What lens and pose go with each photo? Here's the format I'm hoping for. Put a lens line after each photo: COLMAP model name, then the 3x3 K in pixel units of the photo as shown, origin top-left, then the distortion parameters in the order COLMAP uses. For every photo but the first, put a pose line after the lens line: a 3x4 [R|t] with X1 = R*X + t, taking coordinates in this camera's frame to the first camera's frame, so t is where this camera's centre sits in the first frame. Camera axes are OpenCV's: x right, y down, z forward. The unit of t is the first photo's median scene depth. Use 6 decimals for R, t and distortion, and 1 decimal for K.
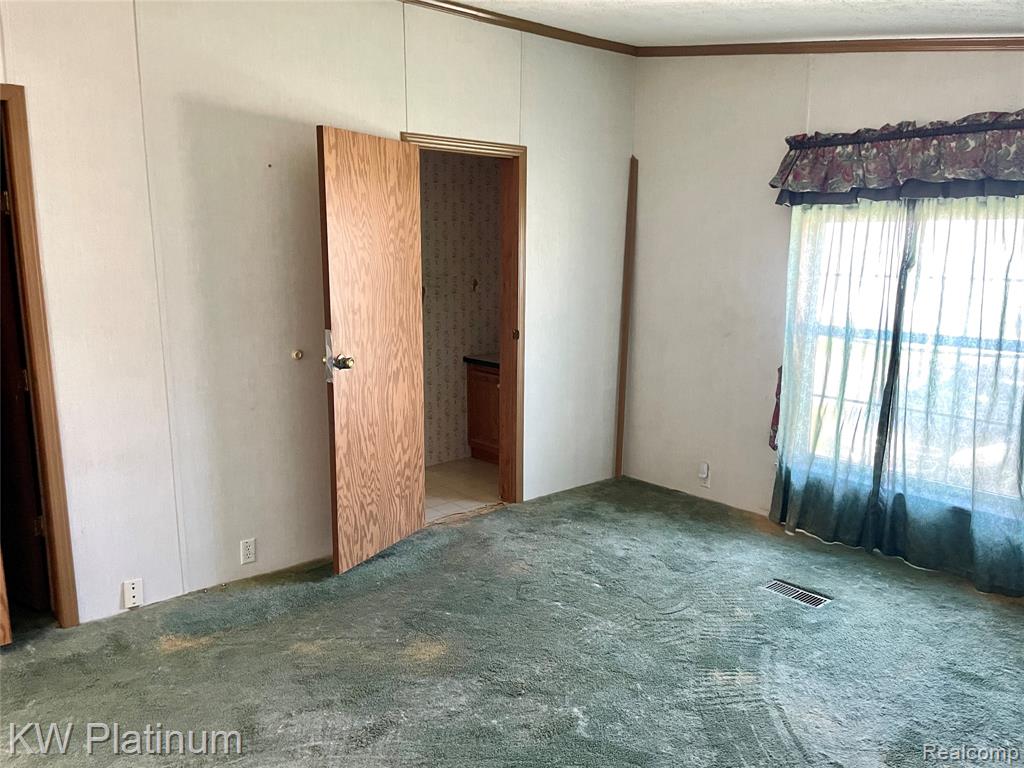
lens RADIAL K [[776.9, 0, 509.2], [0, 776.9, 384.2], [0, 0, 1]] dist [0.104934, -0.136562]
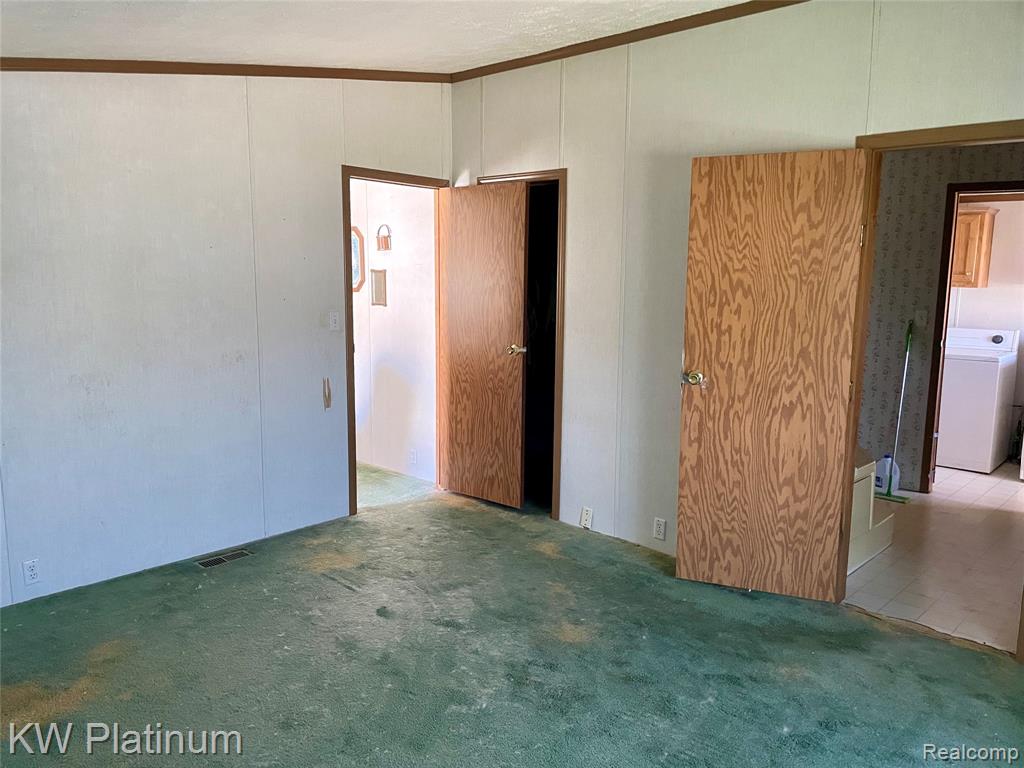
lens RADIAL K [[776.9, 0, 509.2], [0, 776.9, 384.2], [0, 0, 1]] dist [0.104934, -0.136562]
pose [[0.089508, 0.136749, -0.986554, 0.758374], [-0.183628, 0.975815, 0.118600, -0.093898], [0.978912, 0.170543, 0.112454, 0.604586]]
